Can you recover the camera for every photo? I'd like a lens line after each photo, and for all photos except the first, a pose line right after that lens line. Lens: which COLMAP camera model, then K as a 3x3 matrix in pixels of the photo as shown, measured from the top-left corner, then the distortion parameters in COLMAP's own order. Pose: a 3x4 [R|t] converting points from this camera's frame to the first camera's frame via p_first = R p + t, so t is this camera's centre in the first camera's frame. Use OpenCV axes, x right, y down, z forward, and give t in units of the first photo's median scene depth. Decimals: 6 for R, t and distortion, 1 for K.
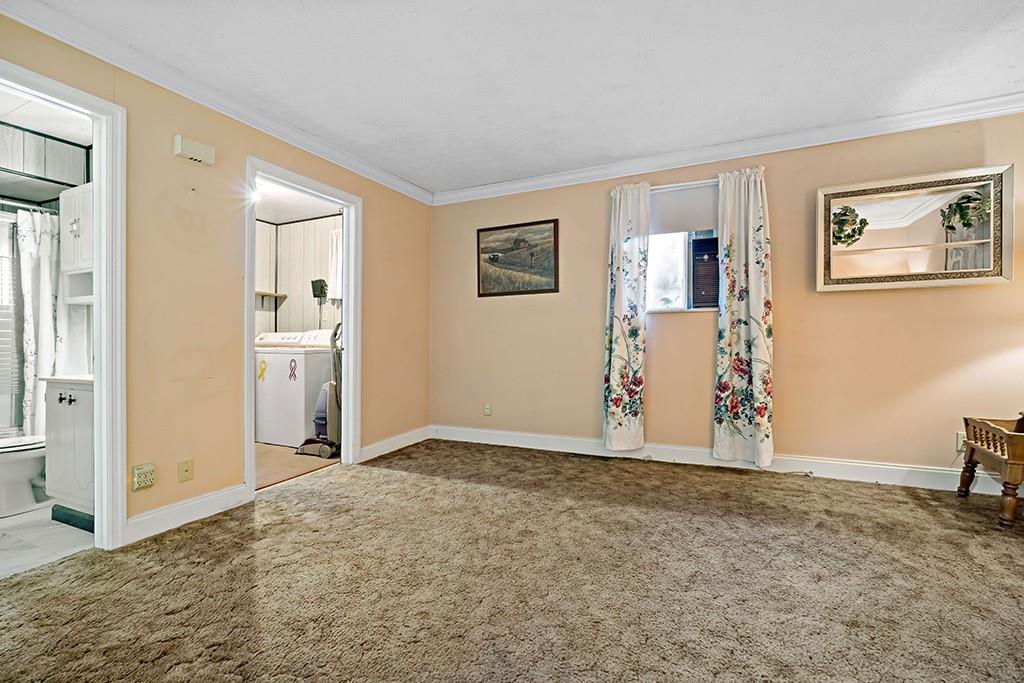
lens RADIAL K [[455.8, 0, 514.8], [0, 455.8, 337.1], [0, 0, 1]] dist [0.003300, 0.001104]
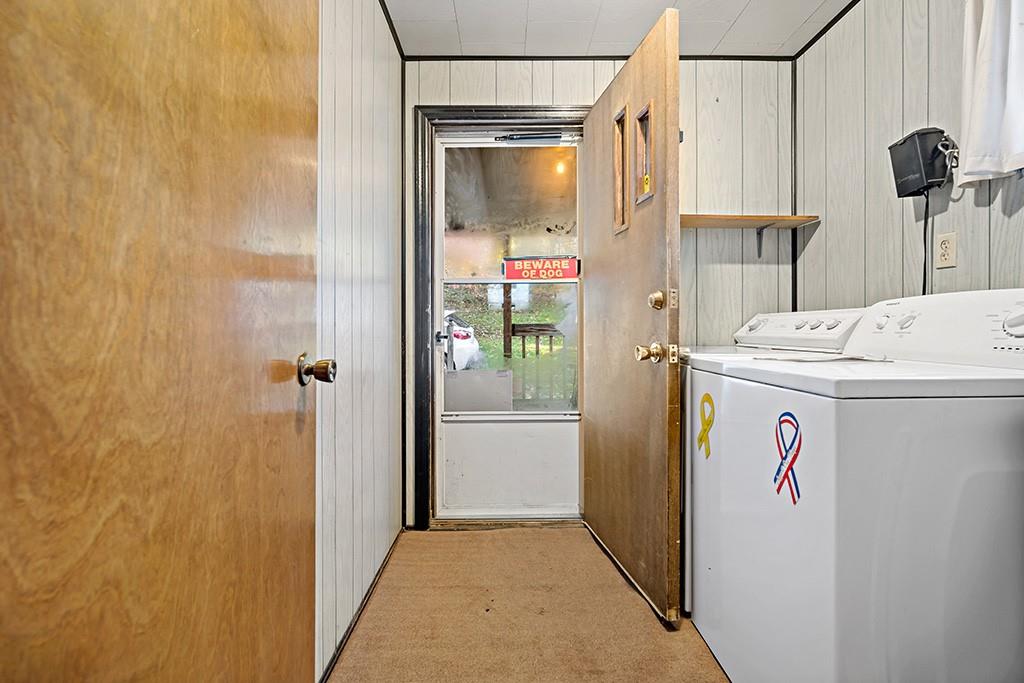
lens RADIAL K [[455.4, 0, 511.0], [0, 455.4, 329.8], [0, 0, 1]] dist [-0.000691, 0.000086]
pose [[0.425278, 0.001162, -0.905062, -0.465042], [0.001243, 0.999997, 0.001868, 0.007936], [0.905062, -0.001920, 0.425276, 1.072831]]
